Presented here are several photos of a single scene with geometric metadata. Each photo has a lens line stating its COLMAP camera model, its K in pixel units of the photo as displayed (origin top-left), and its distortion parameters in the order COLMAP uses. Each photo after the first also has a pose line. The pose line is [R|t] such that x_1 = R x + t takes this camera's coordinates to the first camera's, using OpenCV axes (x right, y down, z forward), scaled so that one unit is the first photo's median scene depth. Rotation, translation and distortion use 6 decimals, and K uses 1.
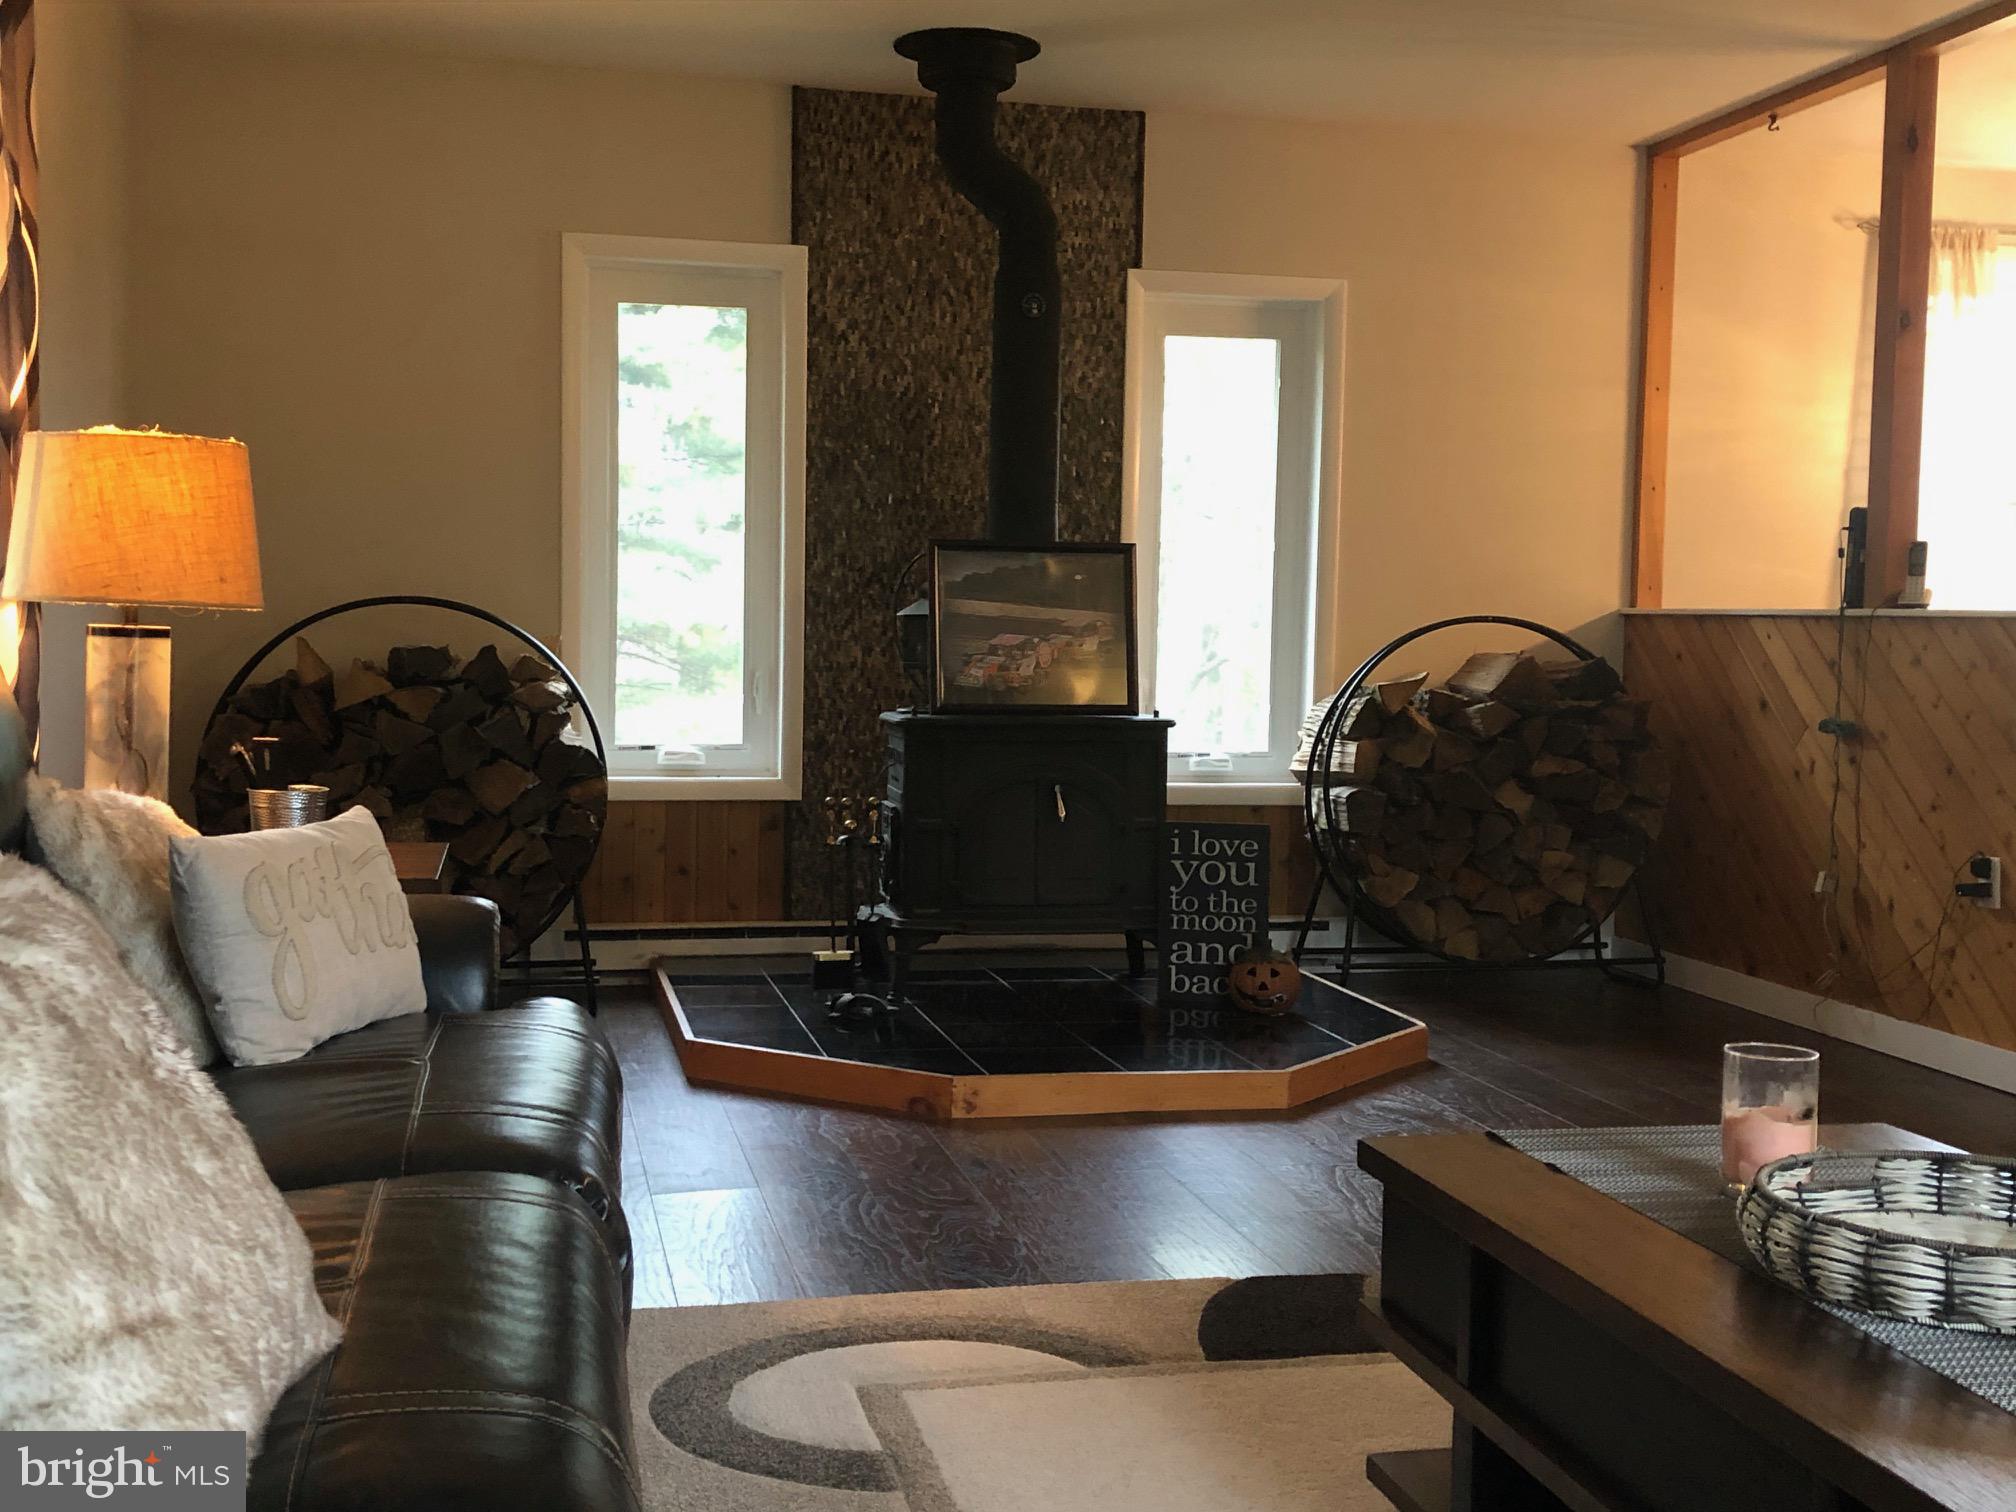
lens RADIAL K [[2243.7, 0, 993.2], [0, 2243.7, 771.4], [0, 0, 1]] dist [0.033468, 0.000000]
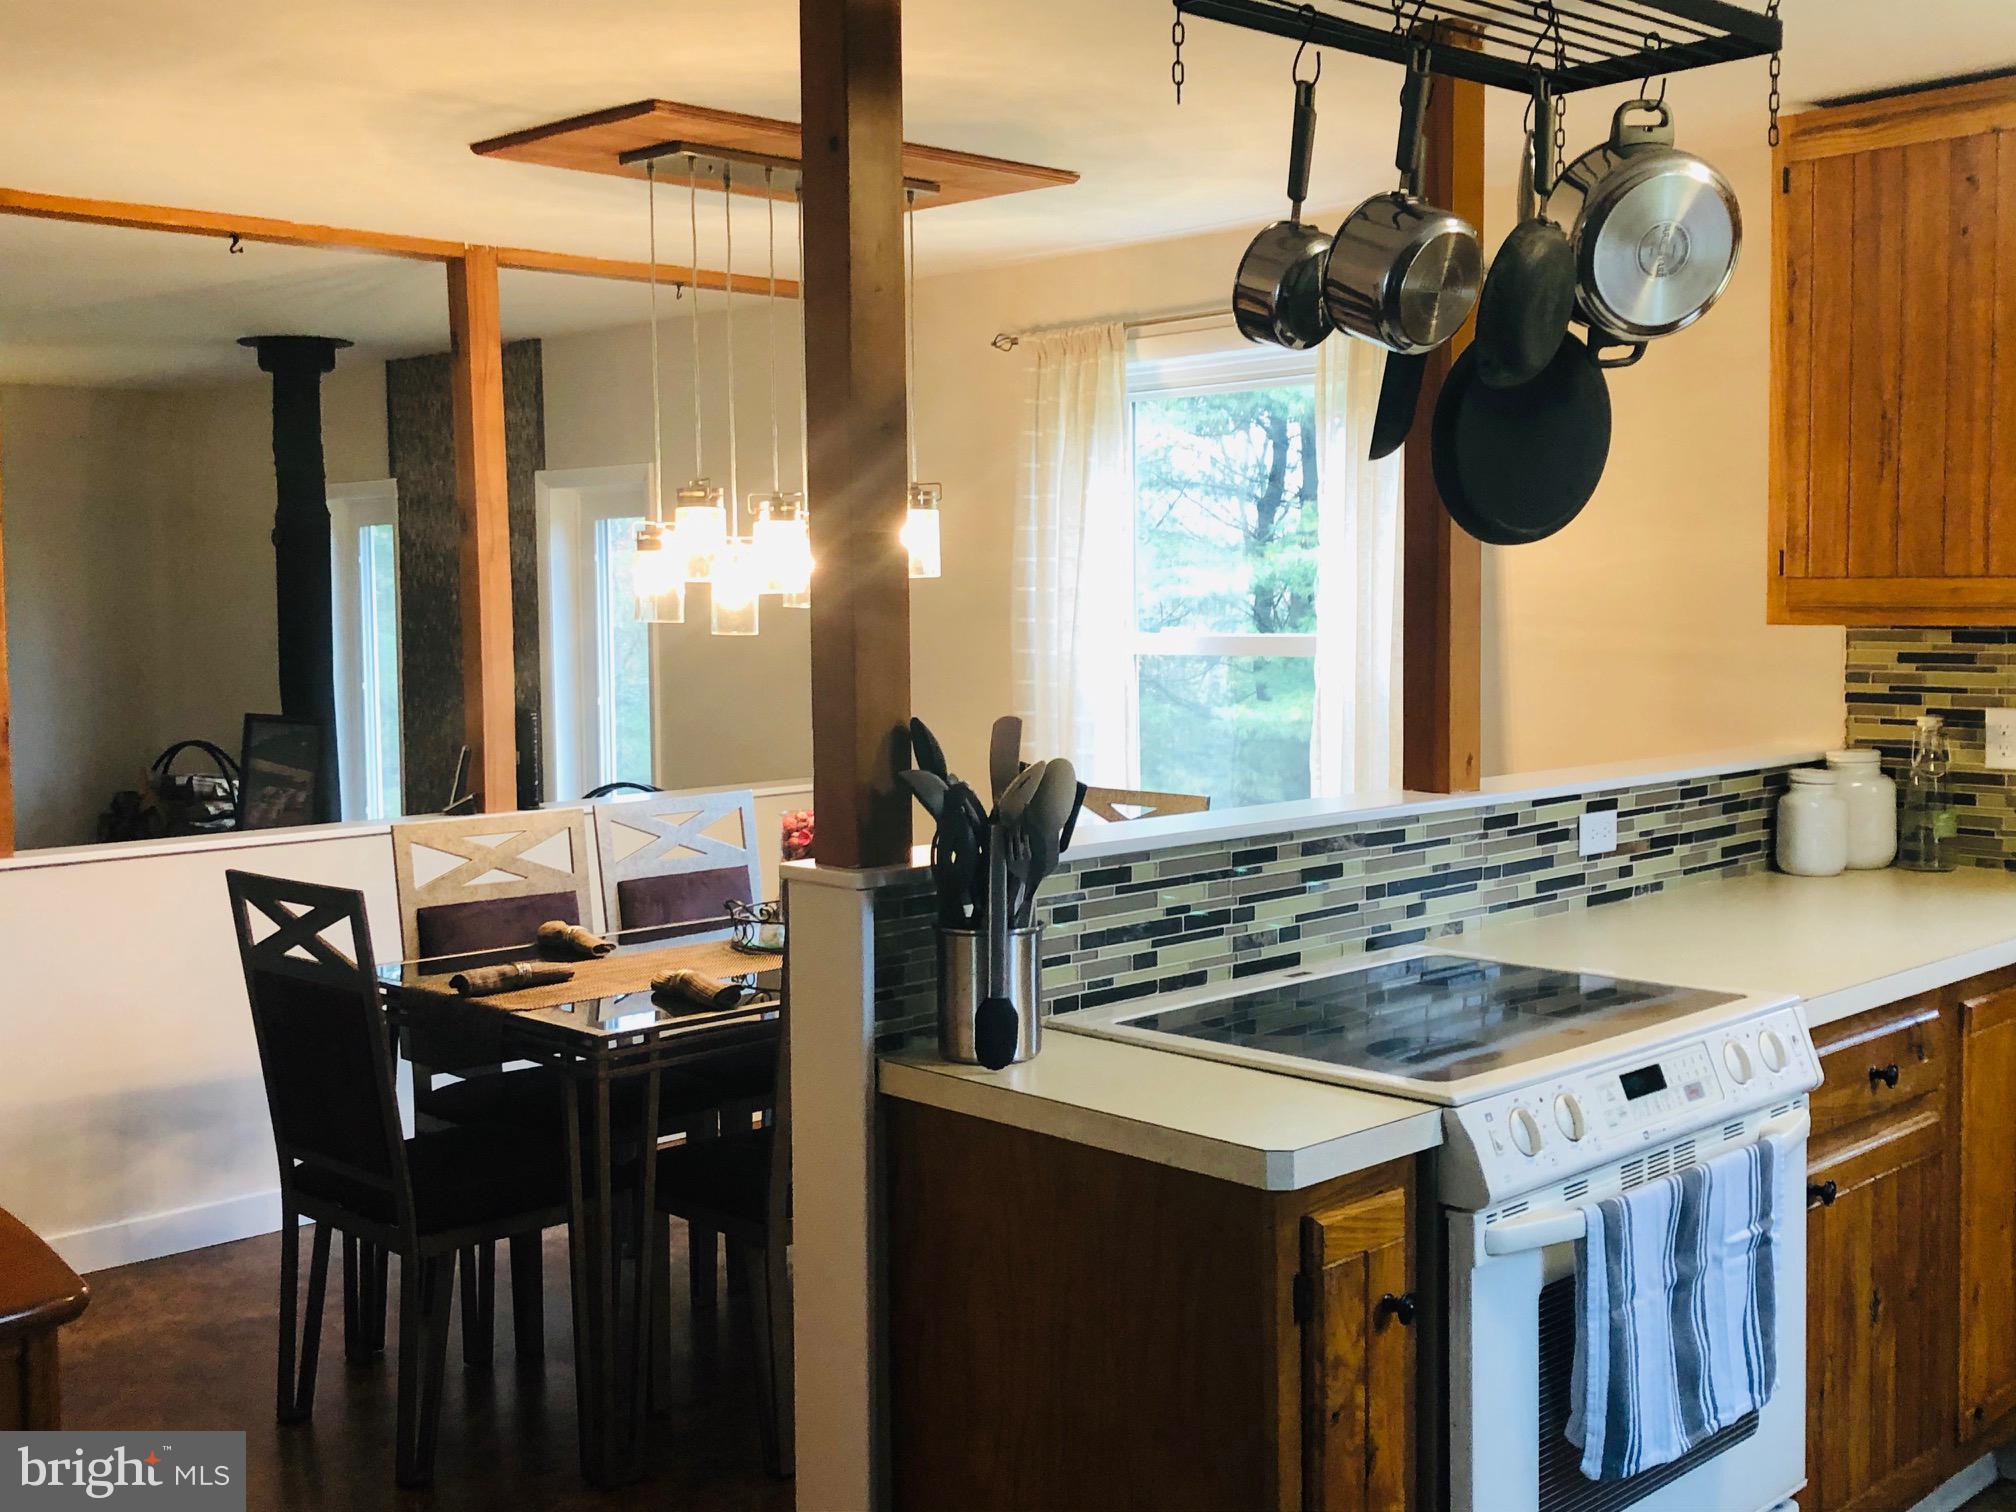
lens RADIAL K [[2243.7, 0, 1025.1], [0, 2243.7, 752.1], [0, 0, 1]] dist [0.033468, 0.000000]
pose [[0.534700, 0.038905, -0.844146, 1.235410], [-0.038233, 0.999030, 0.021825, -0.115464], [0.844177, 0.020605, 0.535669, 0.604429]]
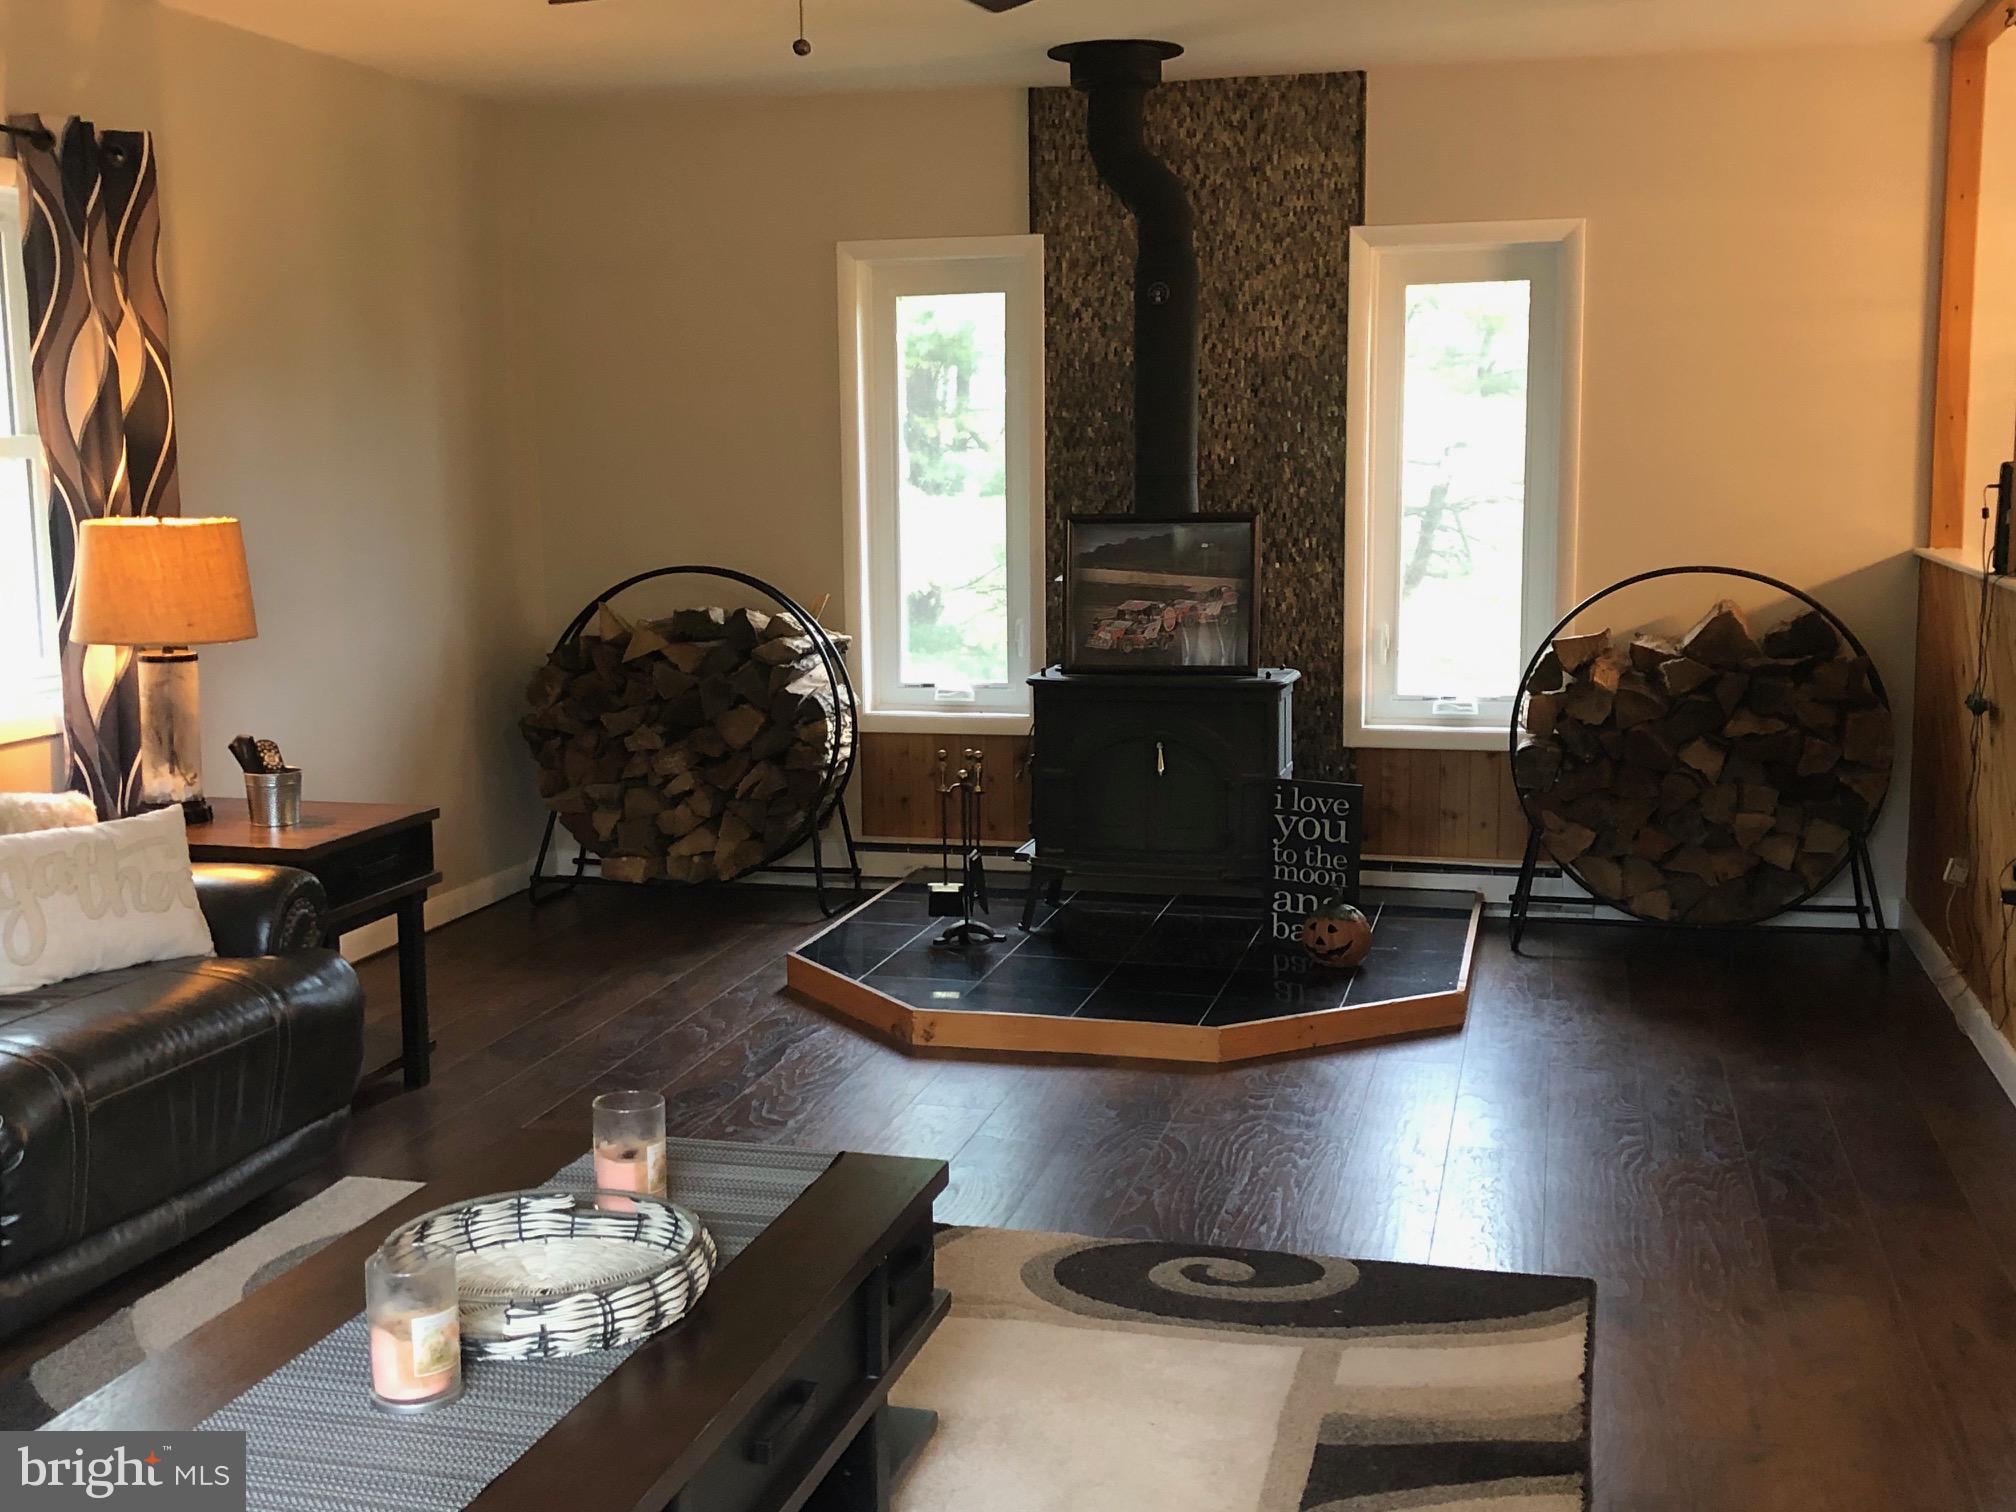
lens RADIAL K [[2243.7, 0, 956.6], [0, 2243.7, 747.9], [0, 0, 1]] dist [0.033468, 0.000000]
pose [[0.884069, 0.033616, -0.466145, 0.399361], [-0.001301, 0.997583, 0.069472, -0.059195], [0.467354, -0.060811, 0.881976, -0.004396]]
